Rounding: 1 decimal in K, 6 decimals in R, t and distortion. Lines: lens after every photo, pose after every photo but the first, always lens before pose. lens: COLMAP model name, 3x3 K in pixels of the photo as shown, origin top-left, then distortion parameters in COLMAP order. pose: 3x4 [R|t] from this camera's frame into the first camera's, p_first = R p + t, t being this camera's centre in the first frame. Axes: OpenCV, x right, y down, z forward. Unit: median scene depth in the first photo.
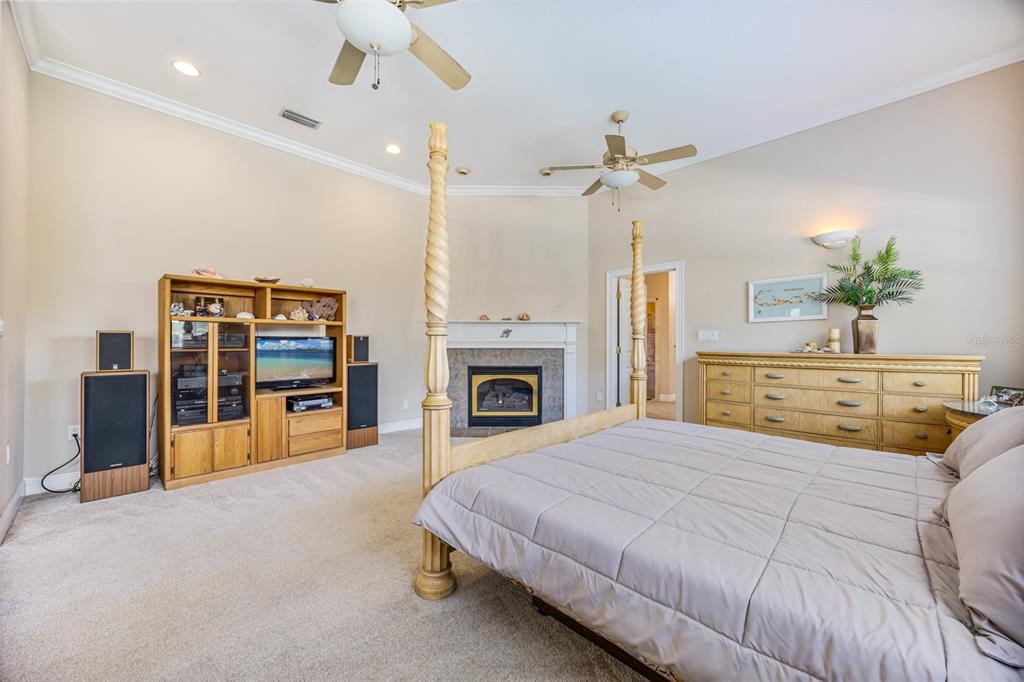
lens RADIAL K [[376.1, 0, 528.5], [0, 376.1, 341.5], [0, 0, 1]] dist [0.000950, -0.000037]
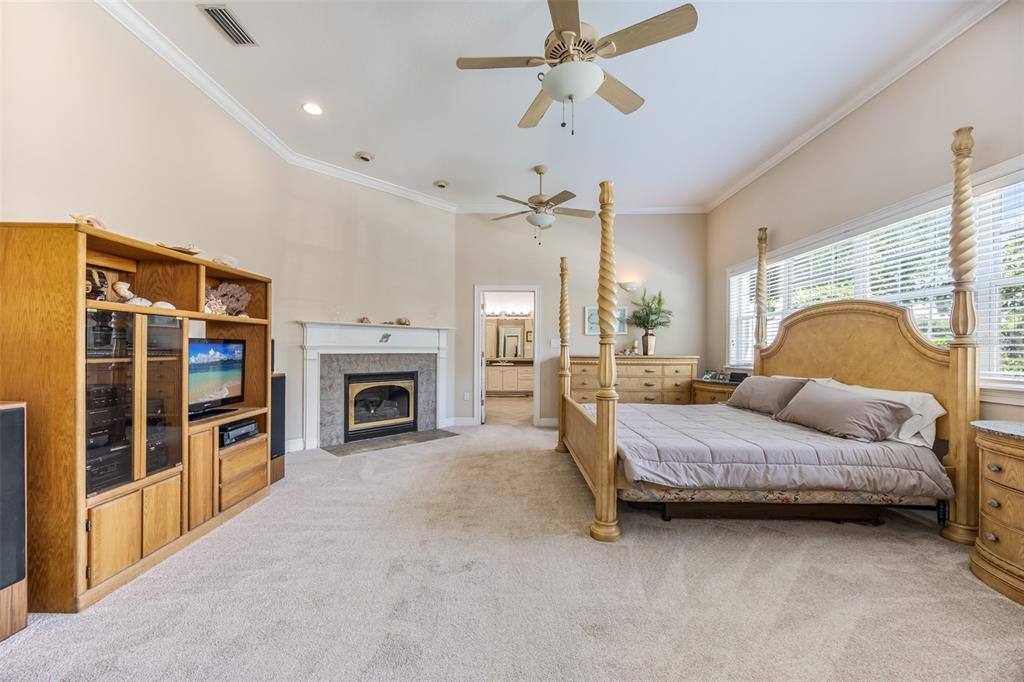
lens RADIAL K [[376.1, 0, 513.0], [0, 376.1, 349.2], [0, 0, 1]] dist [0.000950, -0.000037]
pose [[0.739219, 0.001685, 0.673463, -0.655625], [-0.007493, 0.999956, 0.005722, -0.001454], [-0.673424, -0.009276, 0.739198, 0.119175]]
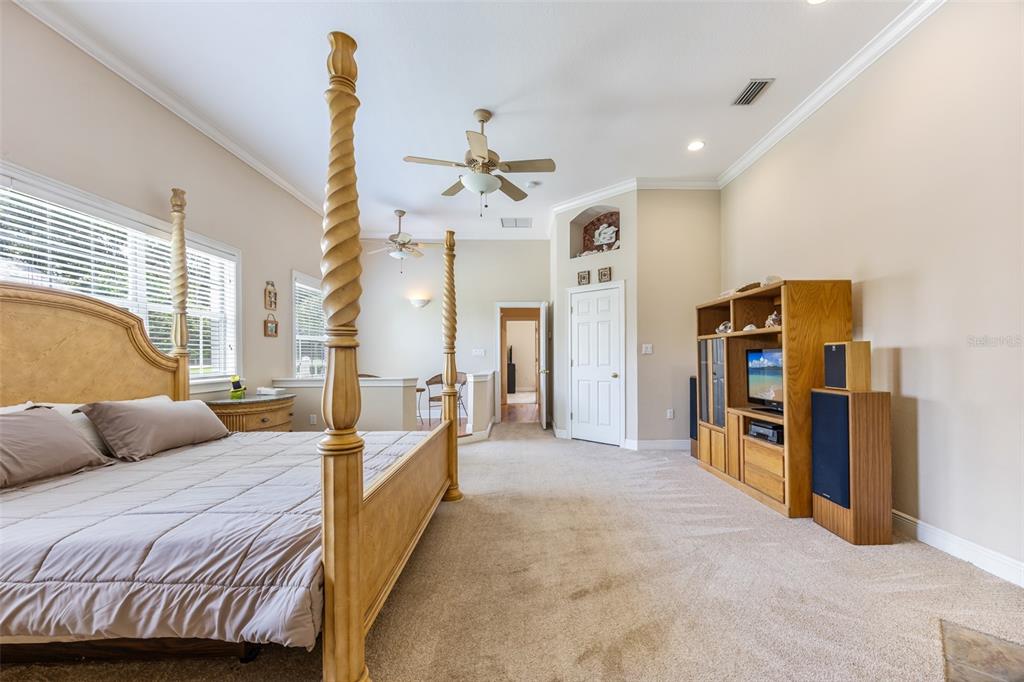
lens RADIAL K [[383.7, 0, 522.2], [0, 383.7, 355.3], [0, 0, 1]] dist [0.001619, 0.000013]
pose [[-0.727904, -0.001267, -0.685678, 0.347836], [0.008569, 0.999903, -0.010944, 0.007337], [0.685625, -0.013841, -0.727823, 1.213283]]
